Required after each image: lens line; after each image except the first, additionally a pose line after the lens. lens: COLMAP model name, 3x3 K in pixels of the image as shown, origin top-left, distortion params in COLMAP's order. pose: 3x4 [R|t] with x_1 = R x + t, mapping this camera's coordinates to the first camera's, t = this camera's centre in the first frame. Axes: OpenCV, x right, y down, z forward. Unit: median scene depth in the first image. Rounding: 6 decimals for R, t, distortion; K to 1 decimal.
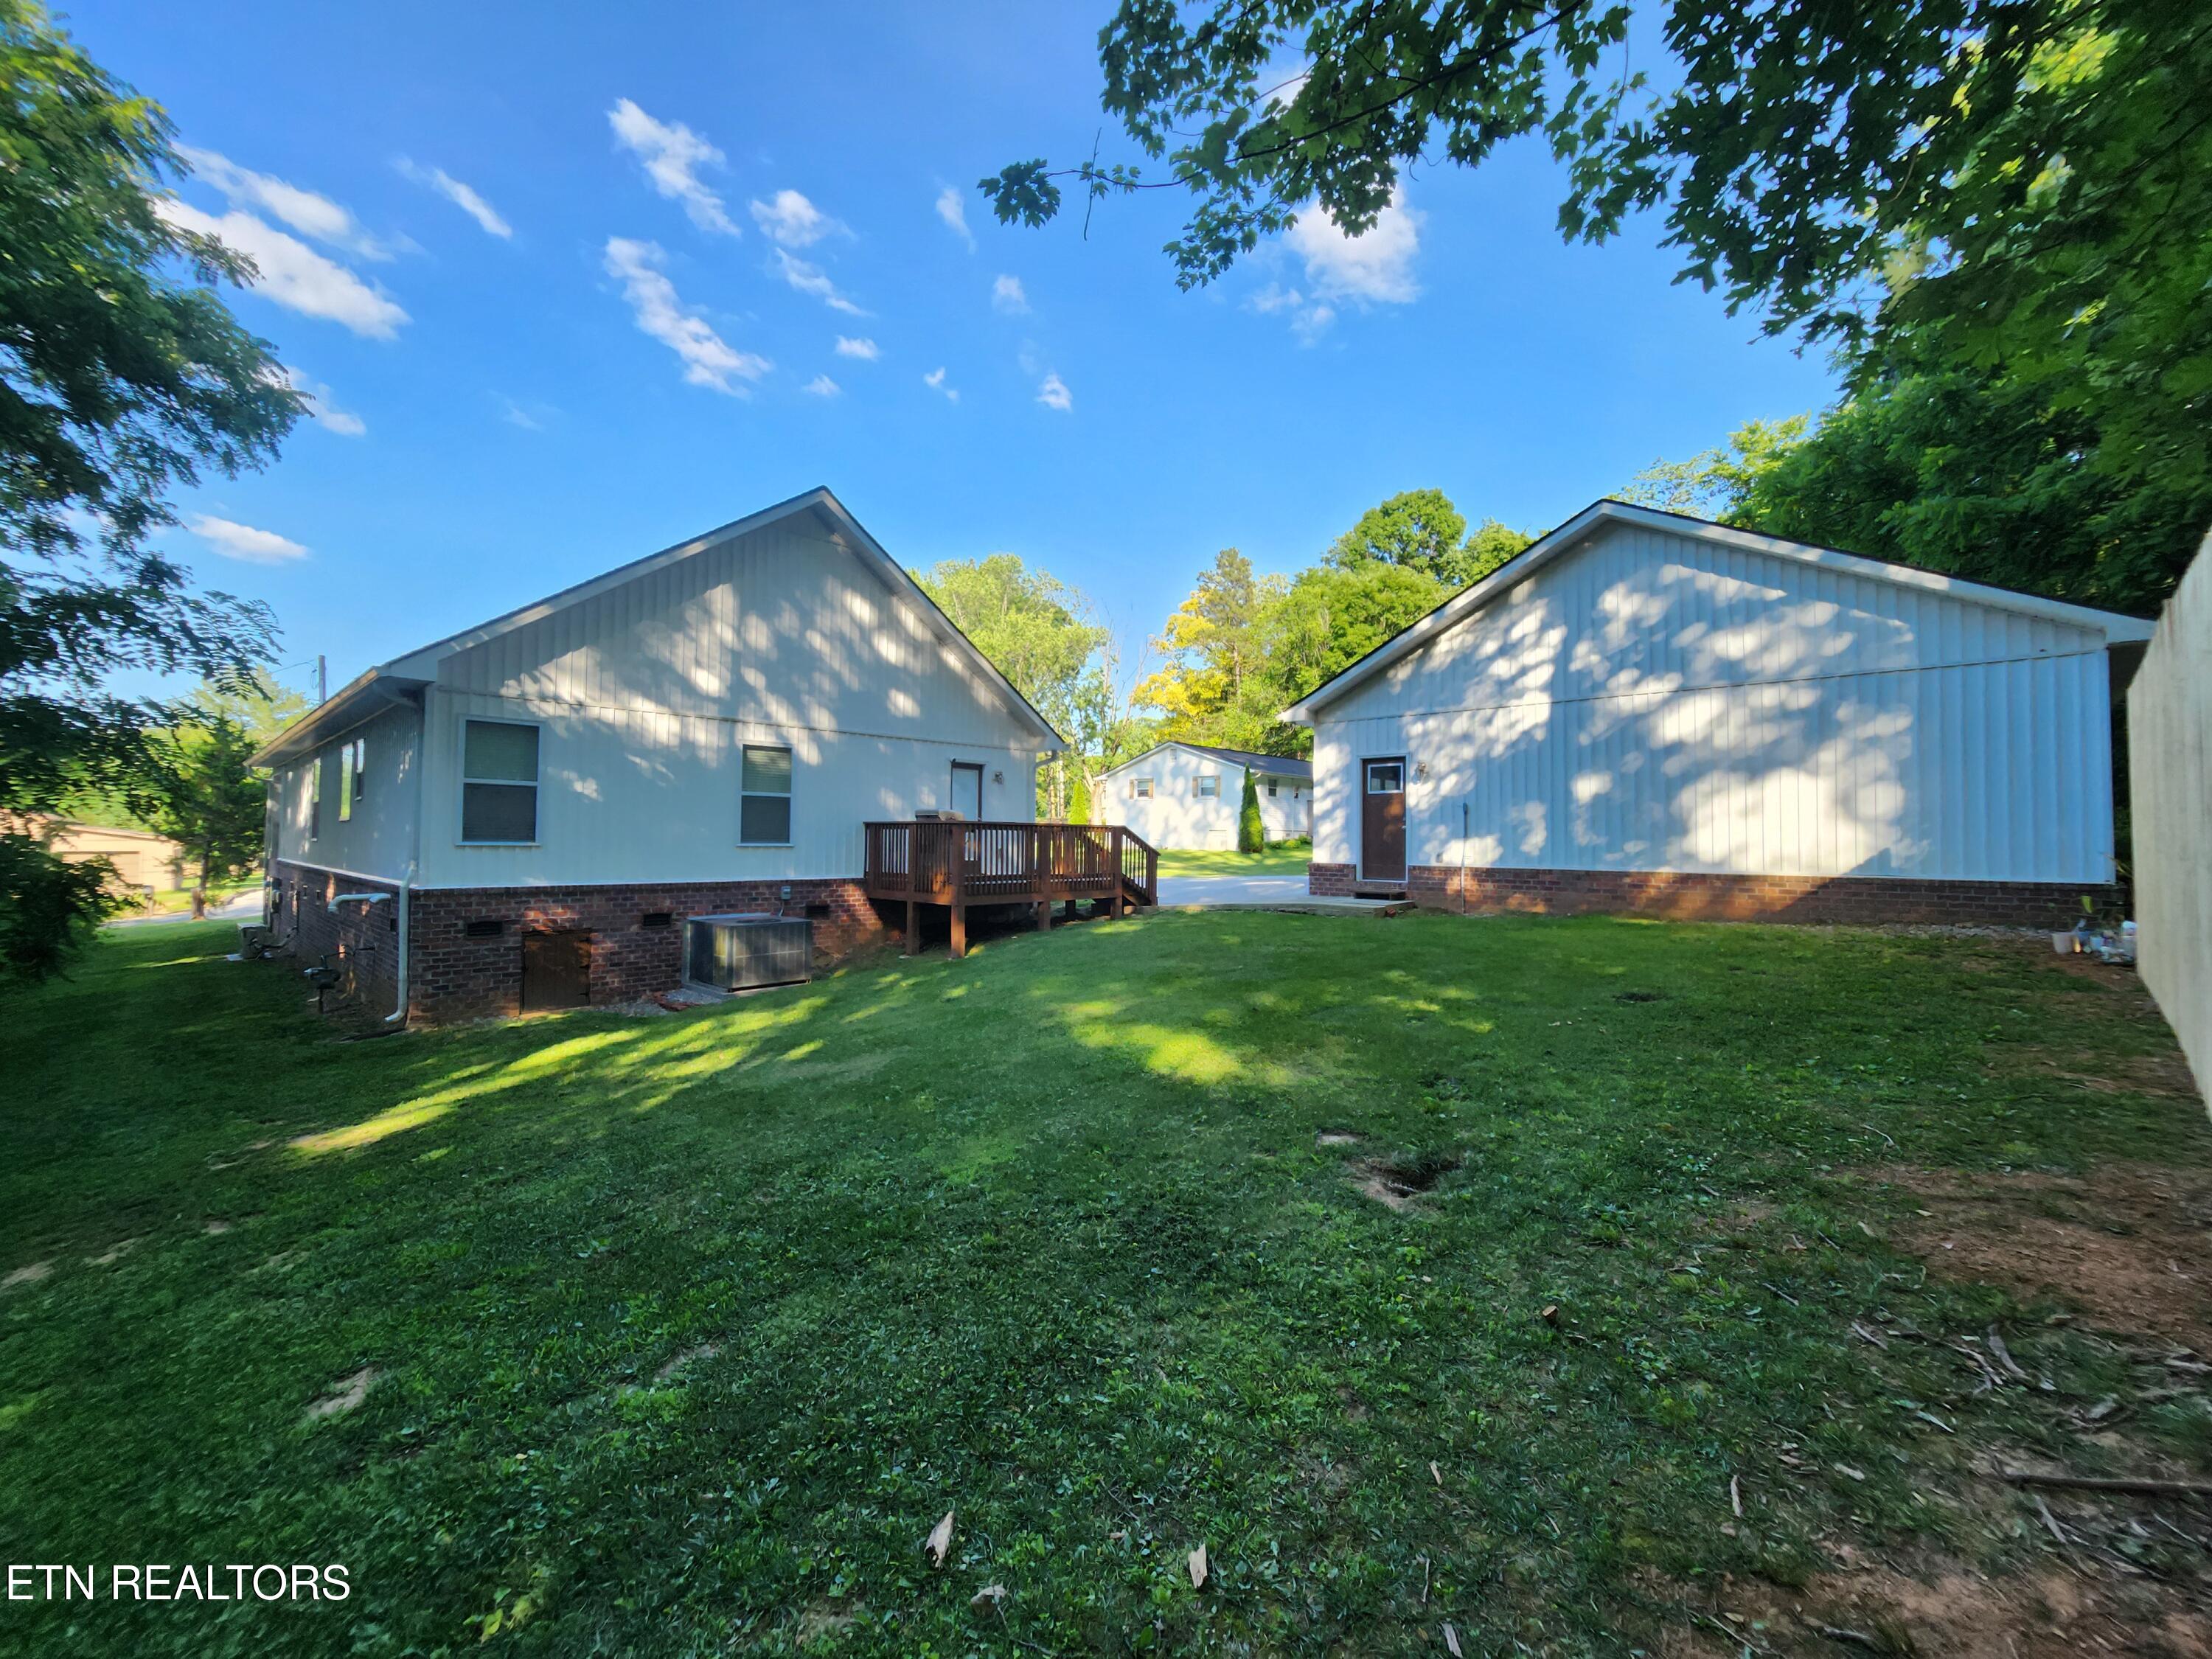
lens RADIAL K [[921.3, 0, 1105.8], [0, 921.3, 822.9], [0, 0, 1]] dist [-0.000866, 0.000077]
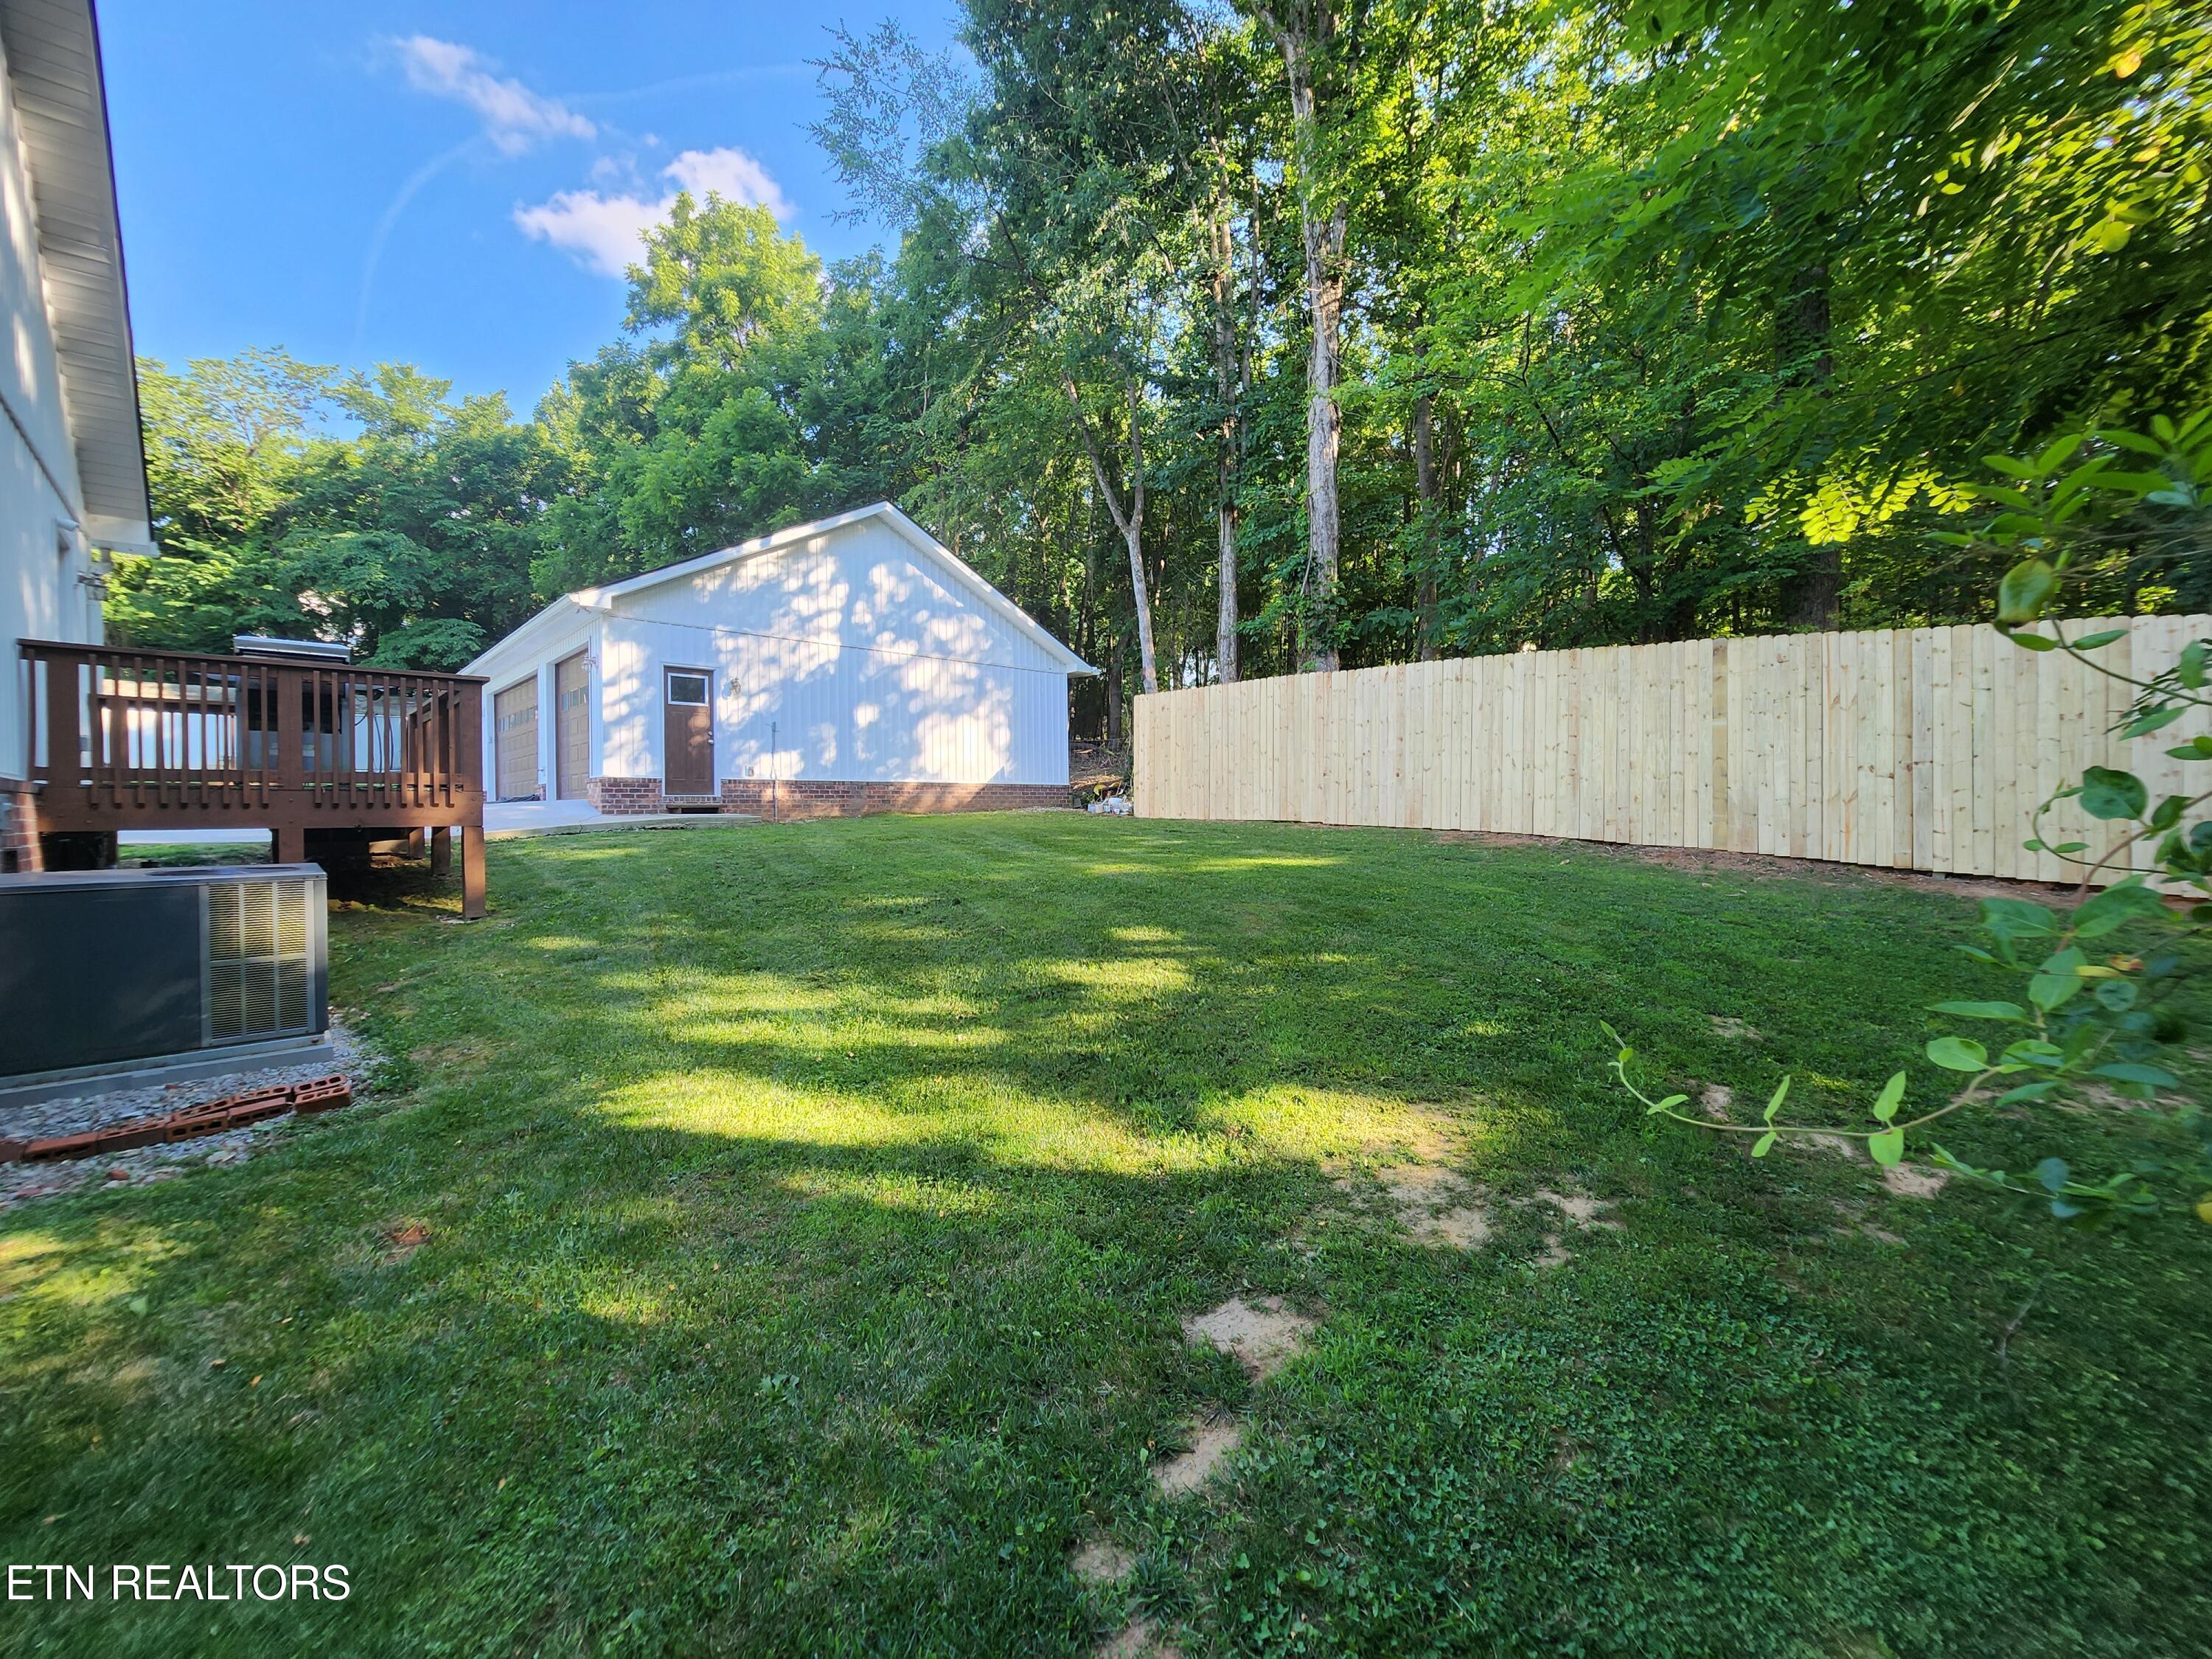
lens RADIAL K [[921.3, 0, 1106.6], [0, 921.3, 817.5], [0, 0, 1]] dist [-0.000866, 0.000077]
pose [[0.028354, -0.019925, 0.999399, -0.724031], [-0.006651, 0.999775, 0.020121, 0.071676], [-0.999576, -0.007218, 0.028215, 0.598429]]
